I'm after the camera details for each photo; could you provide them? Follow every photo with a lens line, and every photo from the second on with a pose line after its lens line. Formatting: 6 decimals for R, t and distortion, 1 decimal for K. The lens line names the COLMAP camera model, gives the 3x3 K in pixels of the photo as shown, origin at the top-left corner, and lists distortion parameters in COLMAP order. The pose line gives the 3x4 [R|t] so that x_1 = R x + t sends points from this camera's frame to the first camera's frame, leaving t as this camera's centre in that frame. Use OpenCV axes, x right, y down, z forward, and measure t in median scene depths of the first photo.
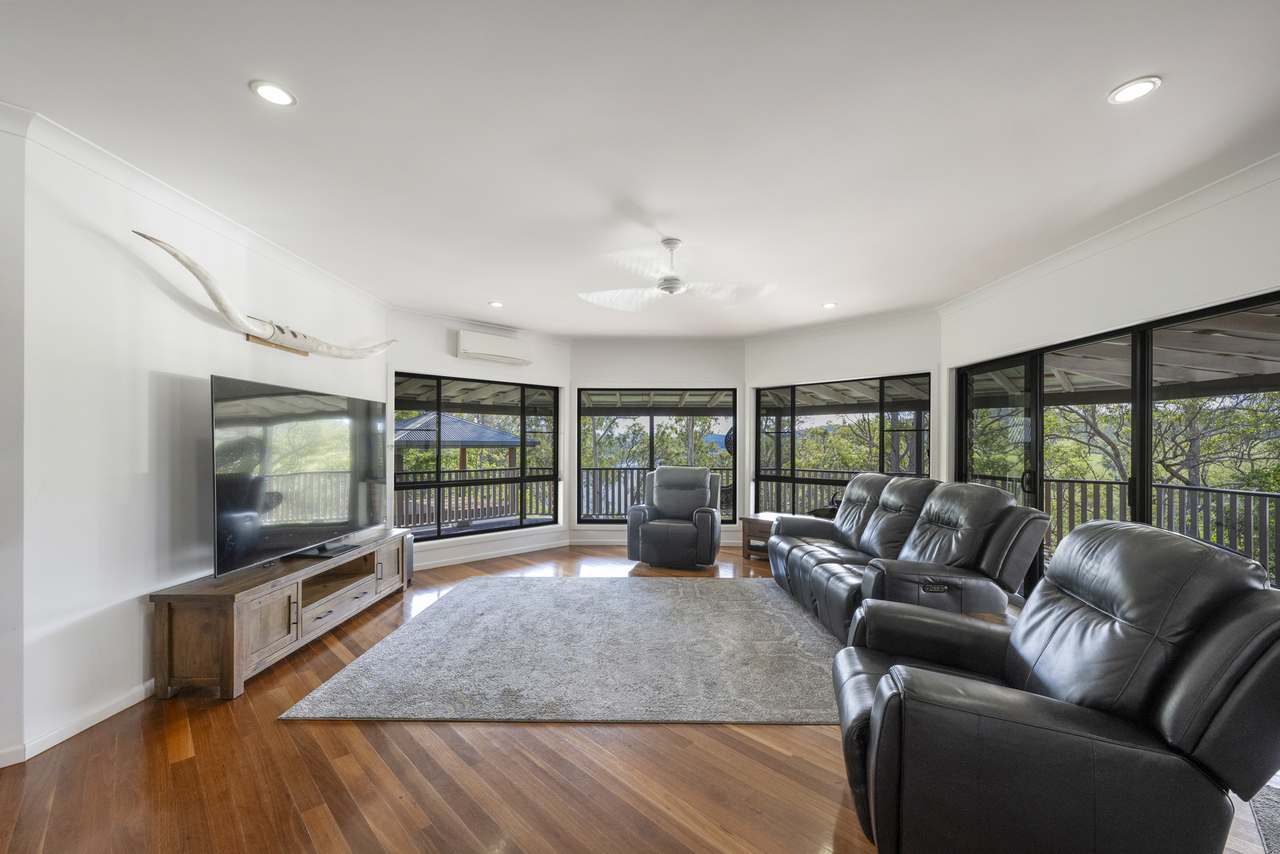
lens RADIAL K [[520.2, 0, 640.0], [0, 520.2, 427.0], [0, 0, 1]] dist [0.000251, 0.000027]
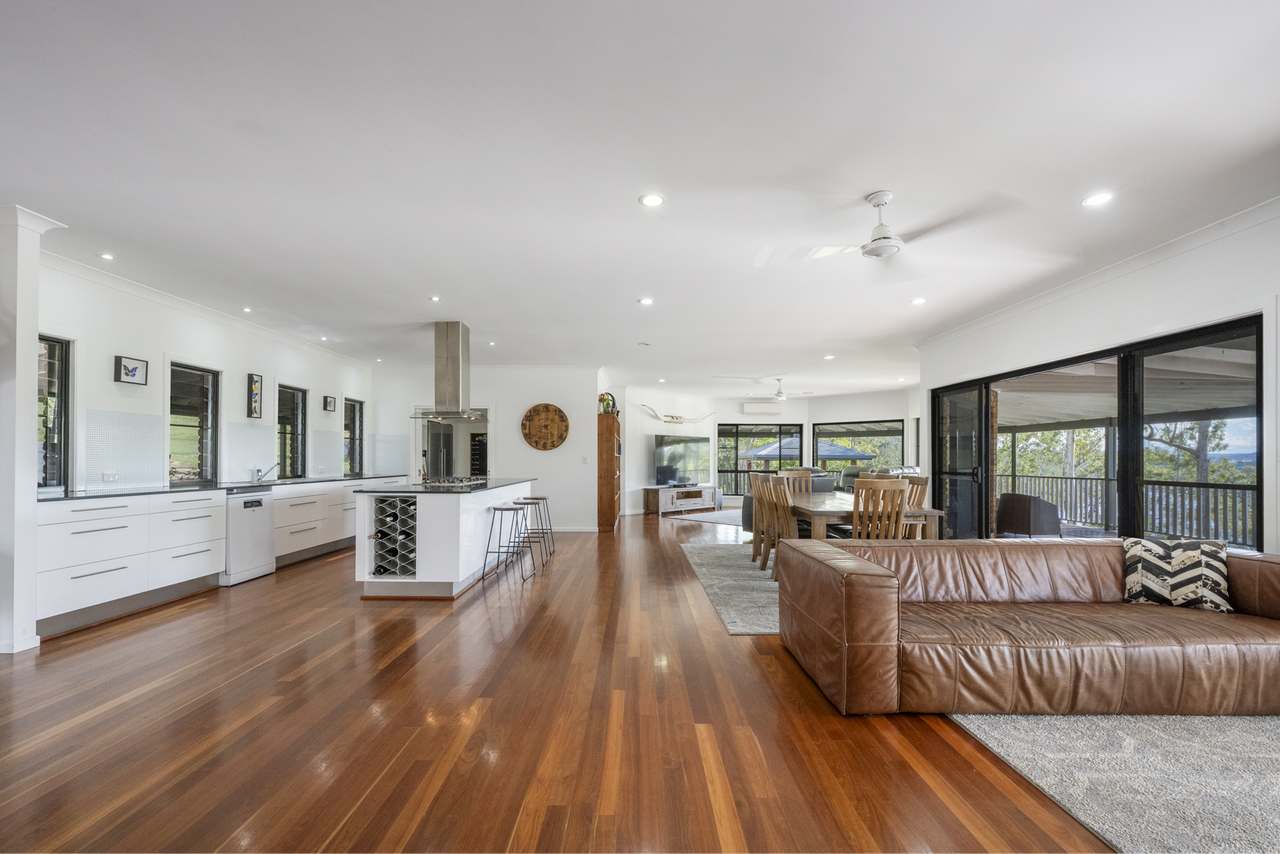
lens RADIAL K [[541.9, 0, 618.1], [0, 541.9, 462.5], [0, 0, 1]] dist [0.000844, 0.000030]
pose [[0.697195, 0.009271, -0.716822, 0.820418], [0.015653, 0.999481, 0.028152, -0.000721], [0.716711, -0.030848, 0.696688, -0.879339]]
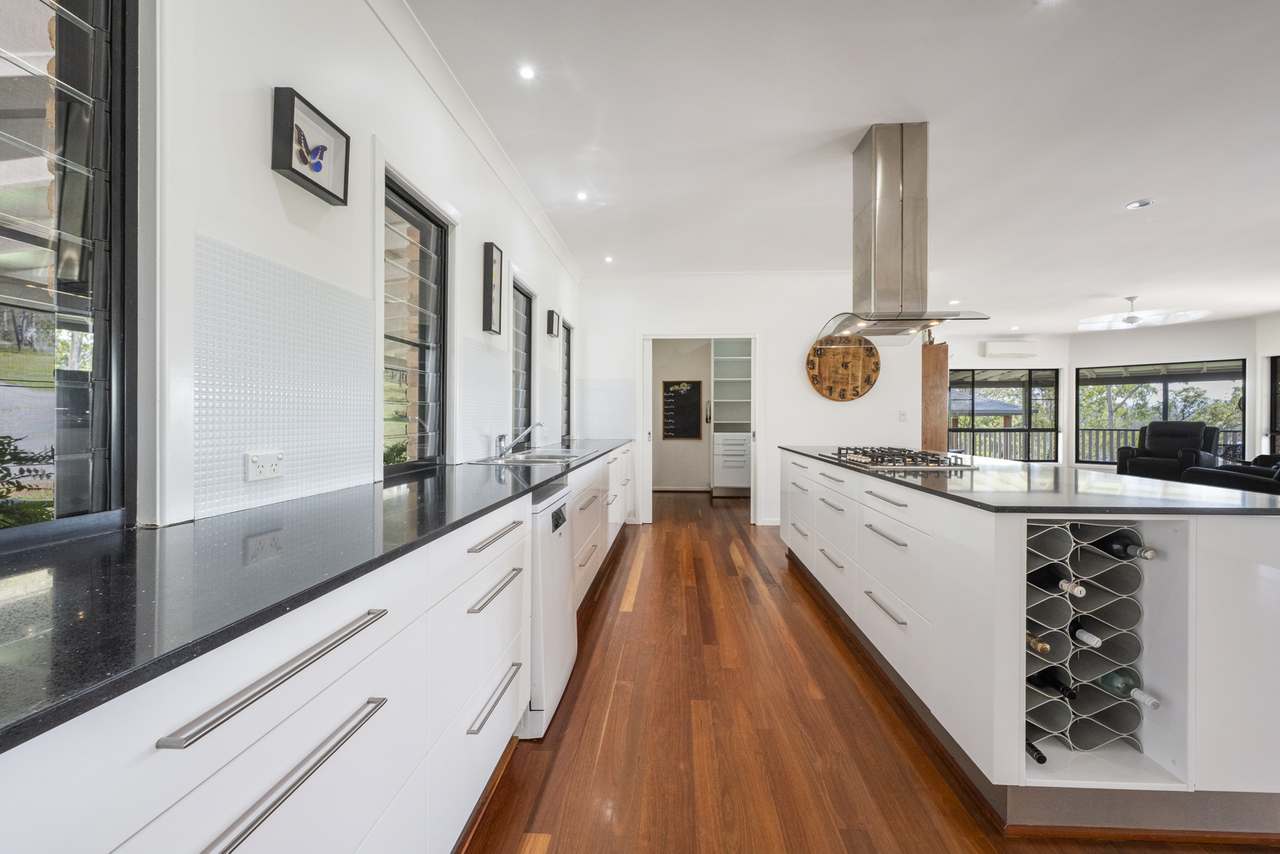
lens RADIAL K [[520.2, 0, 640.0], [0, 520.2, 427.0], [0, 0, 1]] dist [0.000251, 0.000027]
pose [[0.675097, 0.013355, -0.737608, 0.133802], [0.022892, 0.998975, 0.039039, 0.005772], [0.737374, -0.043240, 0.674099, -0.891844]]
